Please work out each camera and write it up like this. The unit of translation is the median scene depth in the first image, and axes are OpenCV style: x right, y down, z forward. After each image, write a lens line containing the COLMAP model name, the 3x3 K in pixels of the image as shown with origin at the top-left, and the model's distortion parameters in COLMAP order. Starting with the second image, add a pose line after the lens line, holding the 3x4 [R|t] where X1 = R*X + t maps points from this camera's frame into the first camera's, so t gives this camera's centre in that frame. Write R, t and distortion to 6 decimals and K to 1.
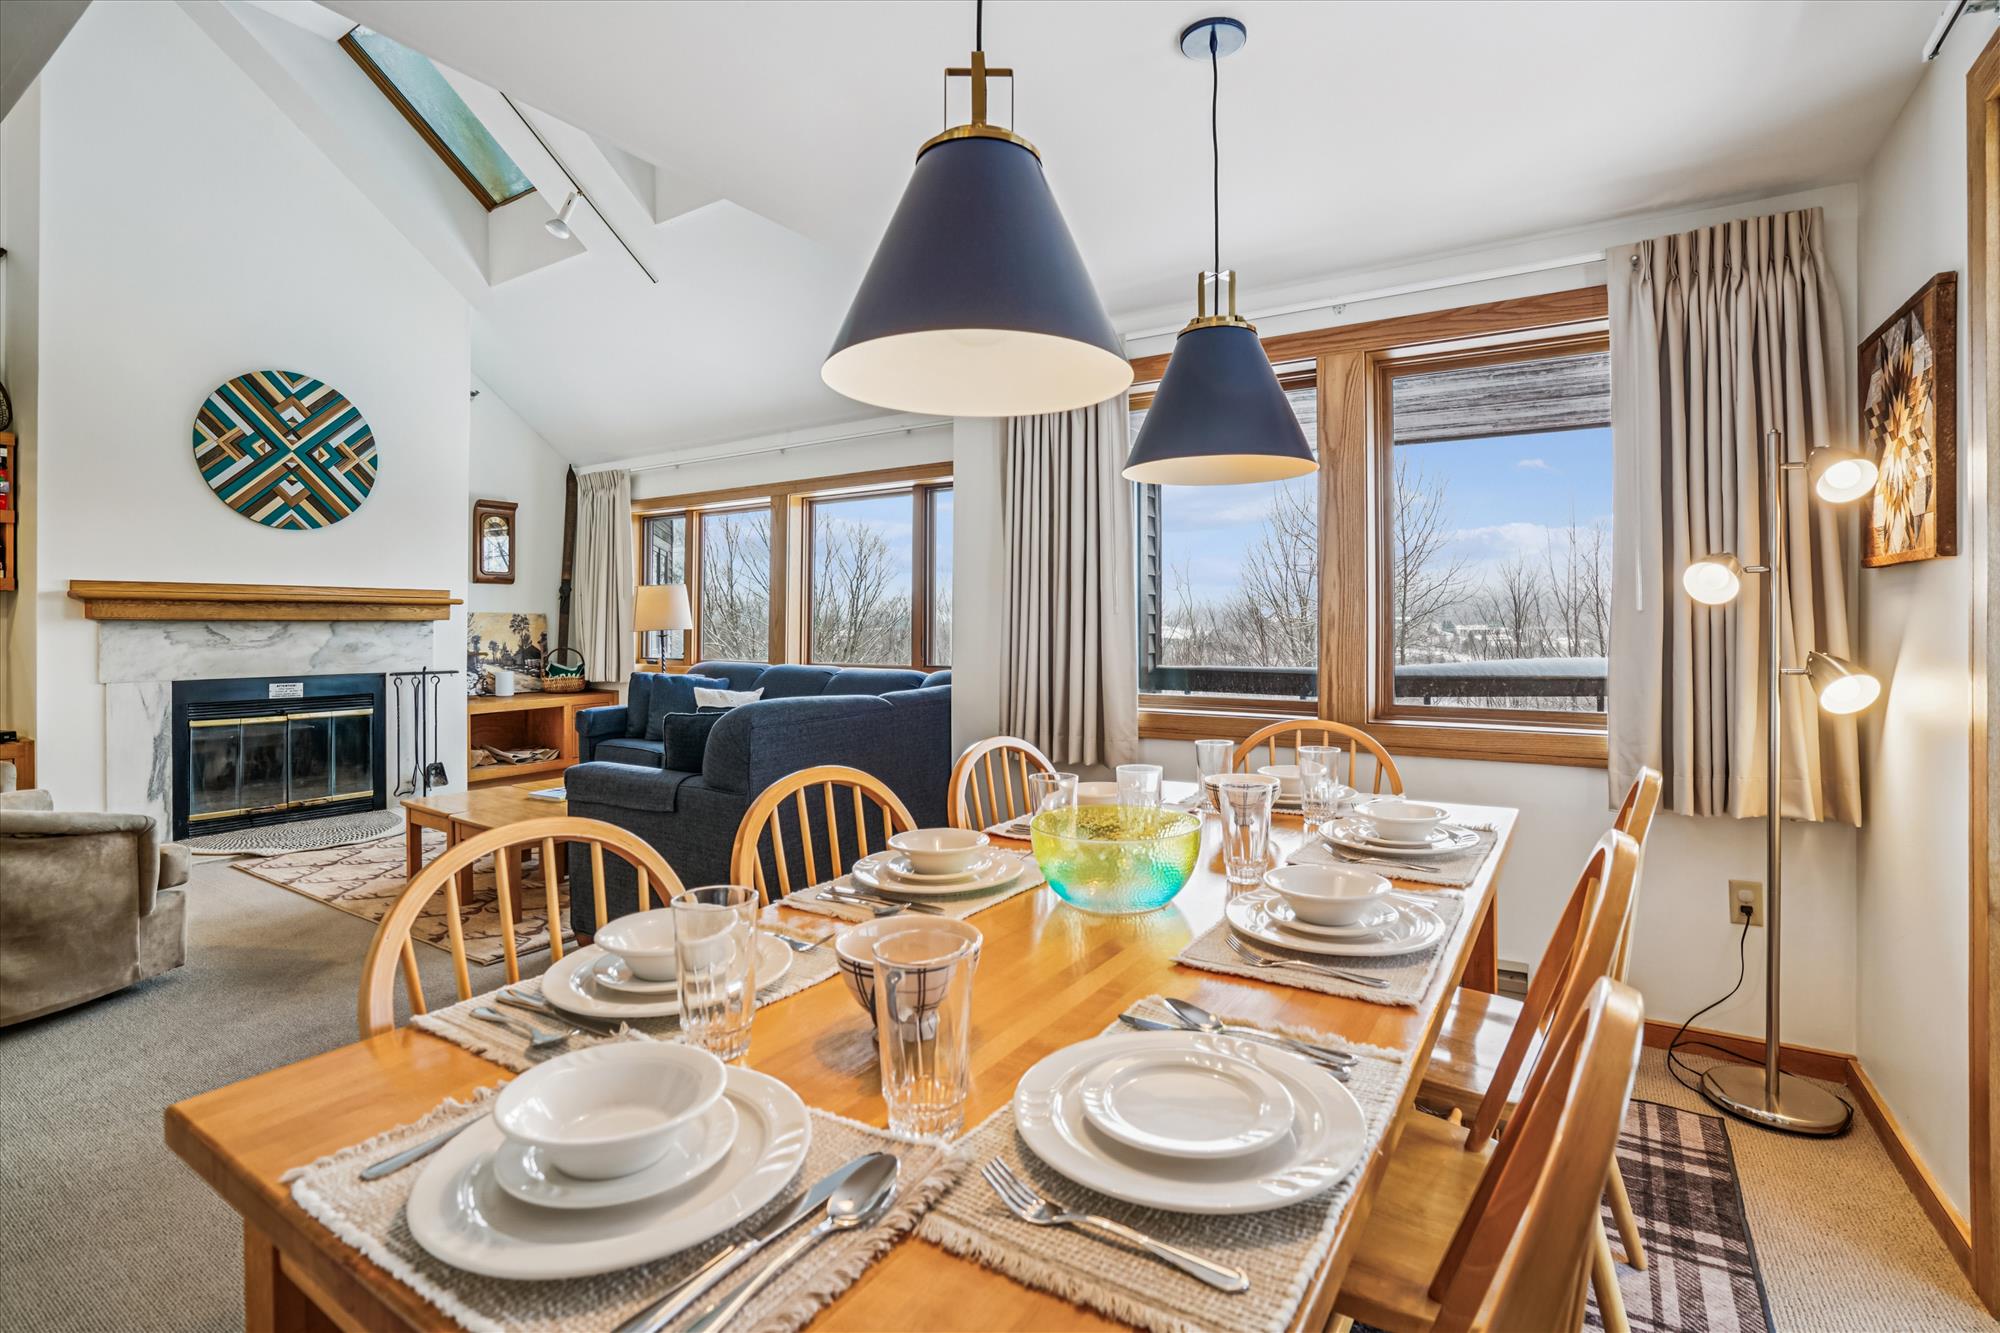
lens RADIAL K [[962.6, 0, 997.4], [0, 962.6, 620.5], [0, 0, 1]] dist [0.000492, 0.000170]
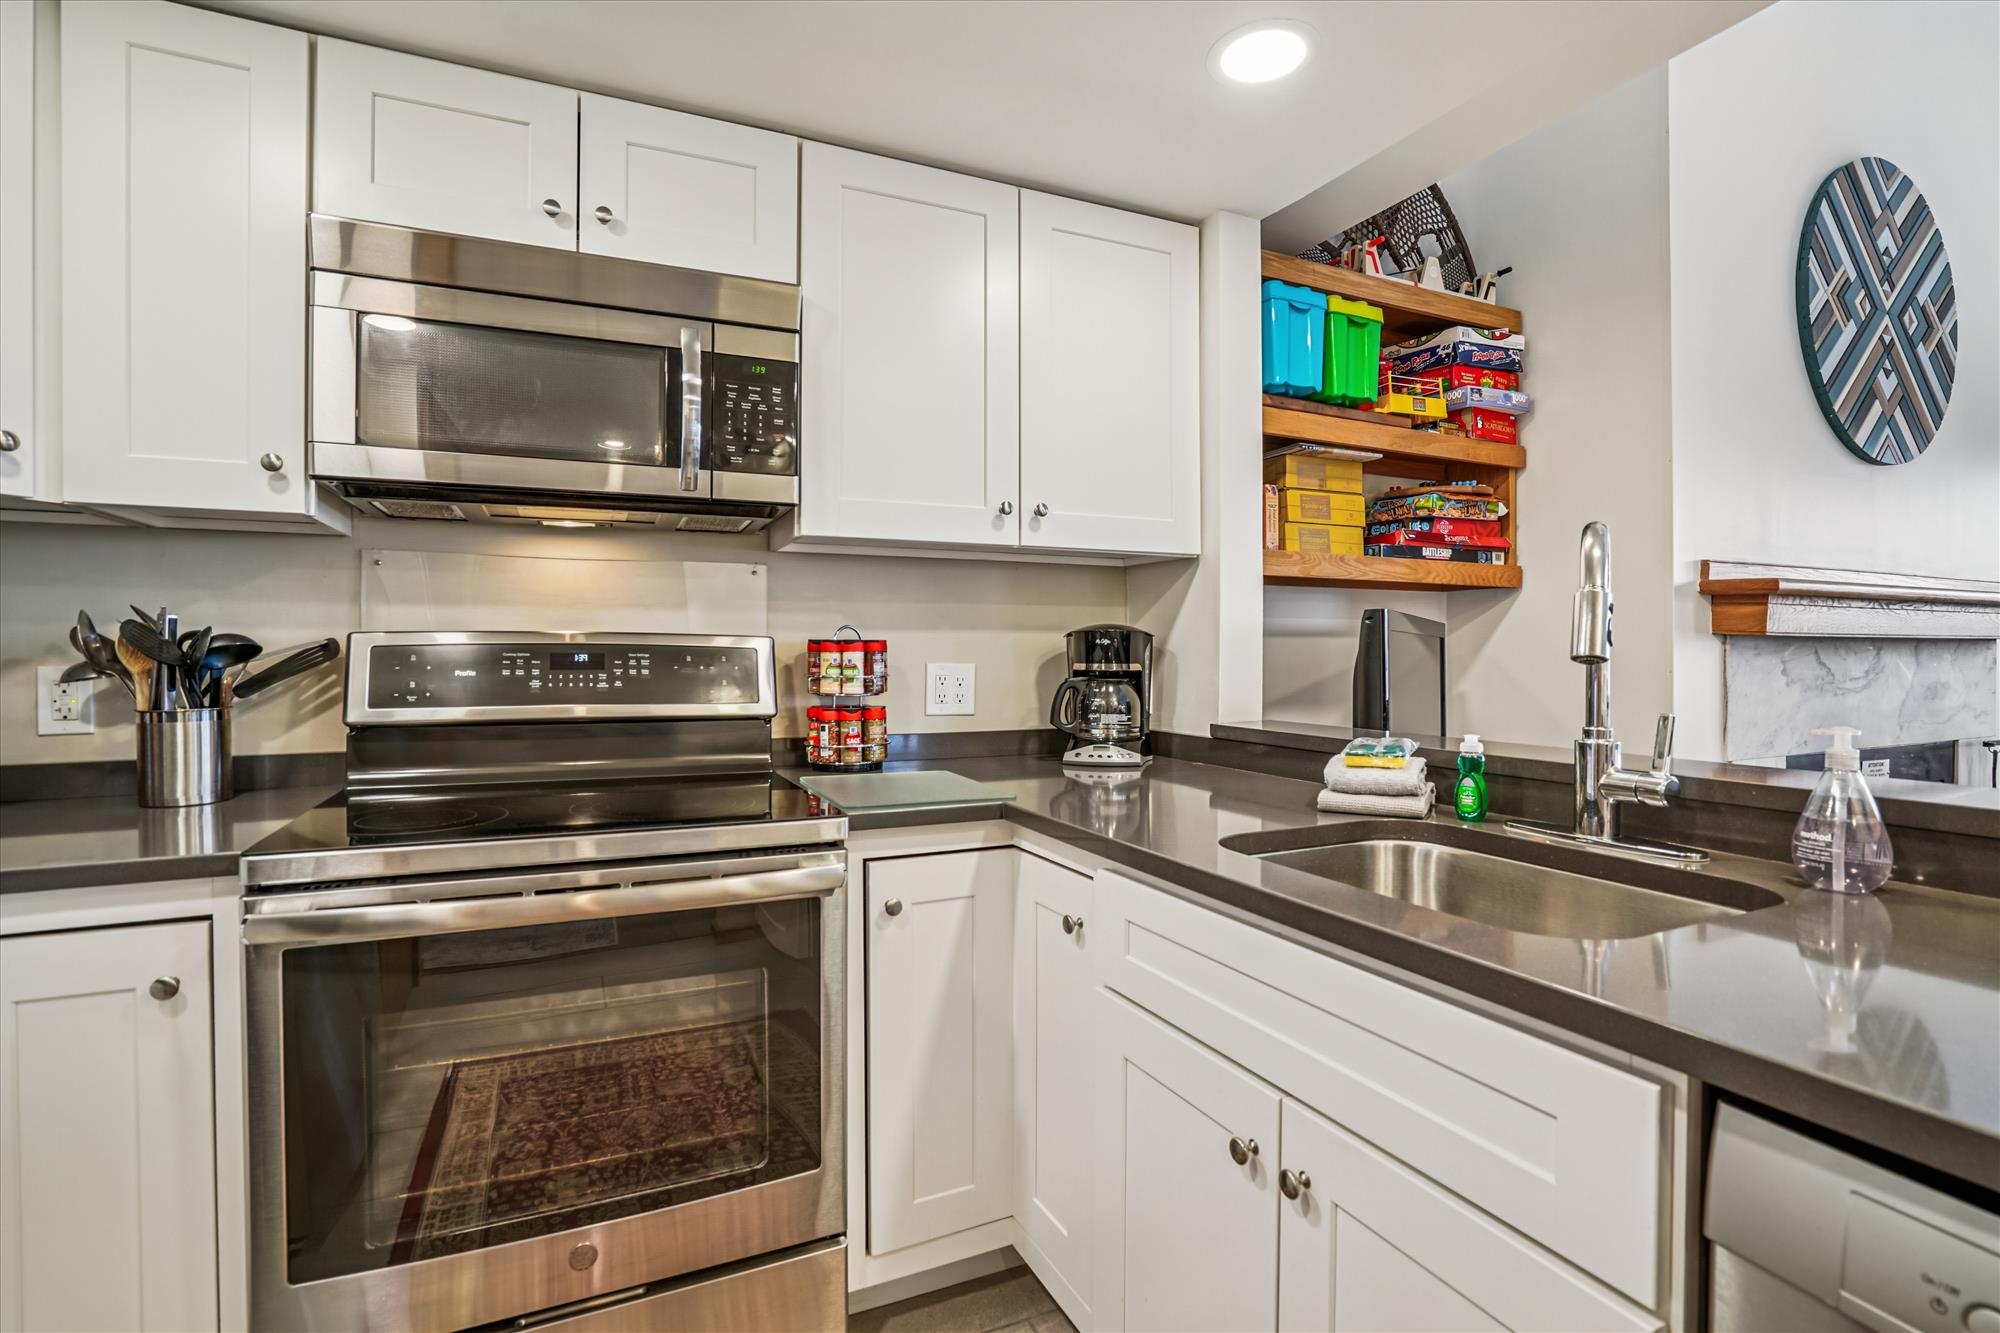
lens RADIAL K [[927.8, 0, 1008.5], [0, 927.8, 660.6], [0, 0, 1]] dist [-0.060749, 0.023419]
pose [[0.857799, -0.000664, -0.513985, -0.895873], [0.006713, 0.999928, 0.009911, 0.003782], [0.513942, -0.011952, 0.857742, 0.343554]]
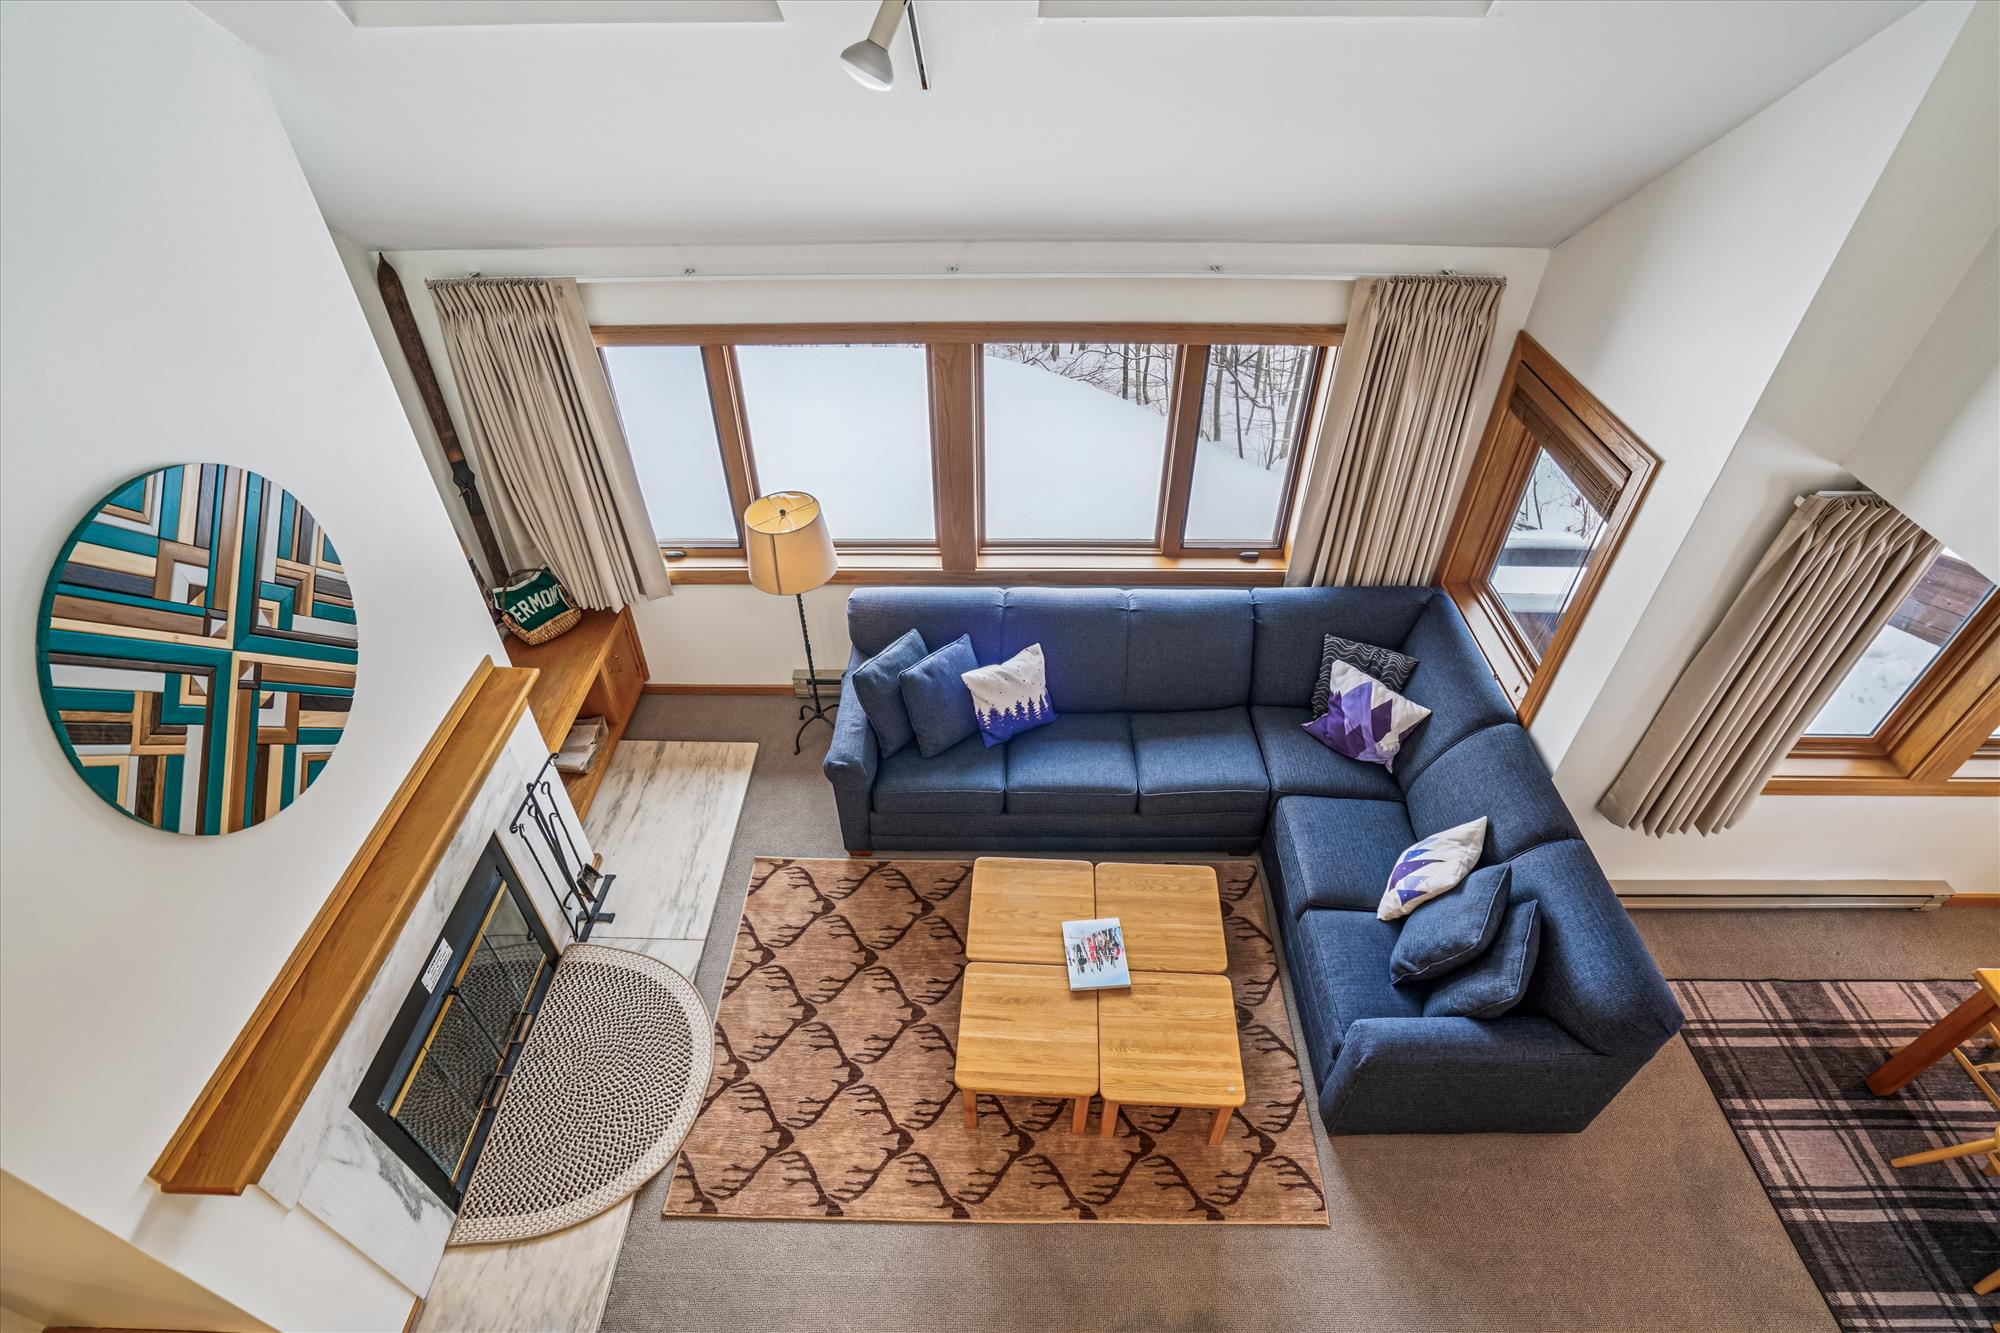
lens RADIAL K [[978.7, 0, 1012.6], [0, 978.7, 668.3], [0, 0, 1]] dist [-0.002267, -0.000171]
pose [[0.835531, -0.359988, 0.415085, -0.629095], [-0.007578, 0.747844, 0.663831, -0.462909], [-0.549390, -0.557798, 0.622119, 0.537825]]
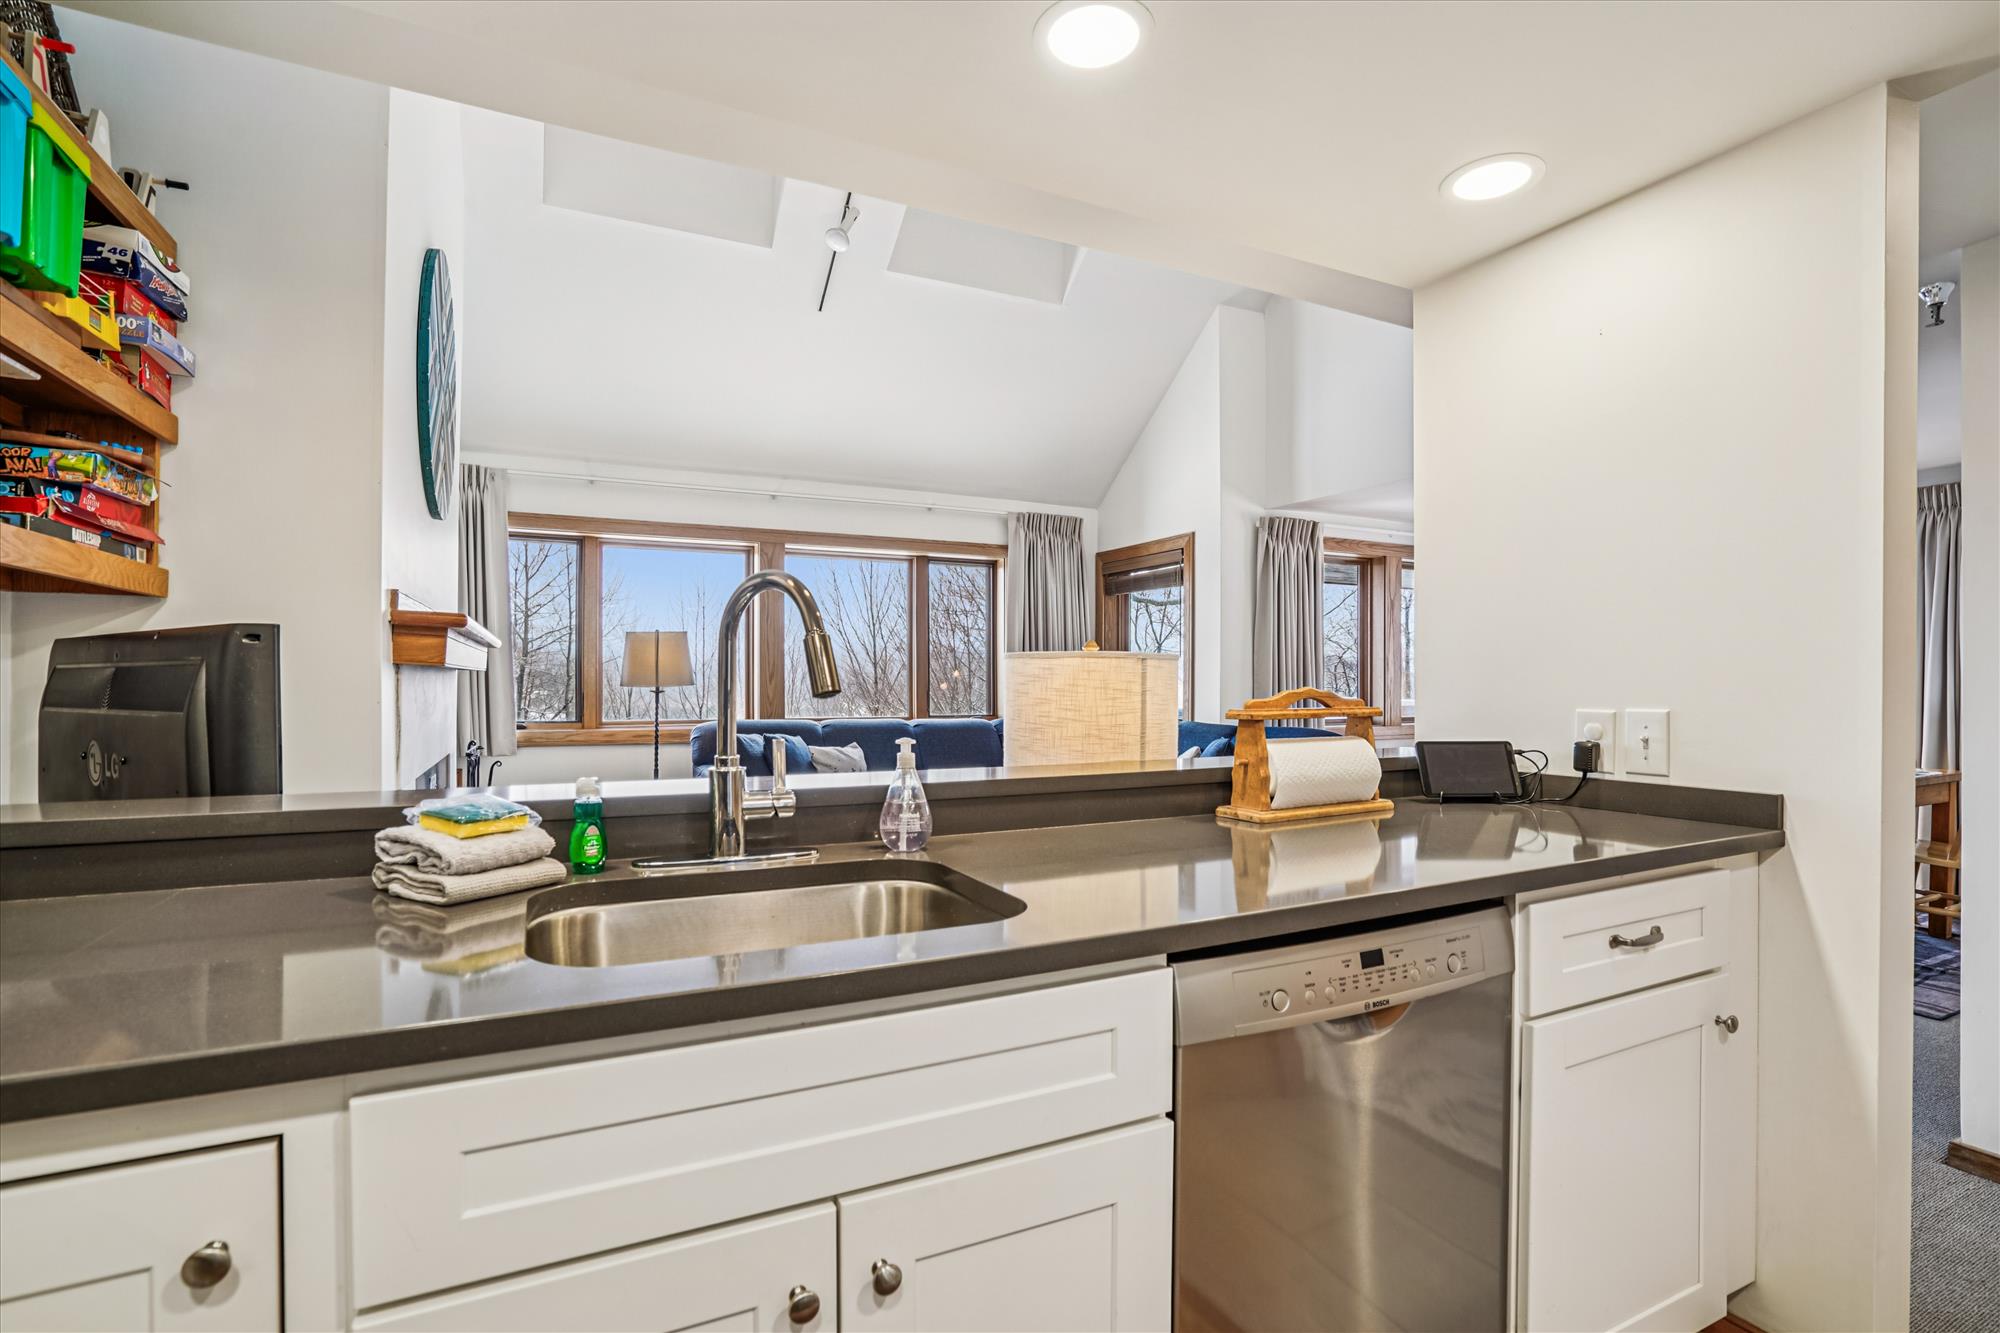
lens RADIAL K [[927.8, 0, 1008.5], [0, 927.8, 660.6], [0, 0, 1]] dist [-0.060749, 0.023419]
pose [[0.497047, 0.014581, 0.867601, -1.046072], [-0.002918, 0.999881, -0.015133, 0.001849], [-0.867718, 0.004990, 0.497031, 0.414048]]
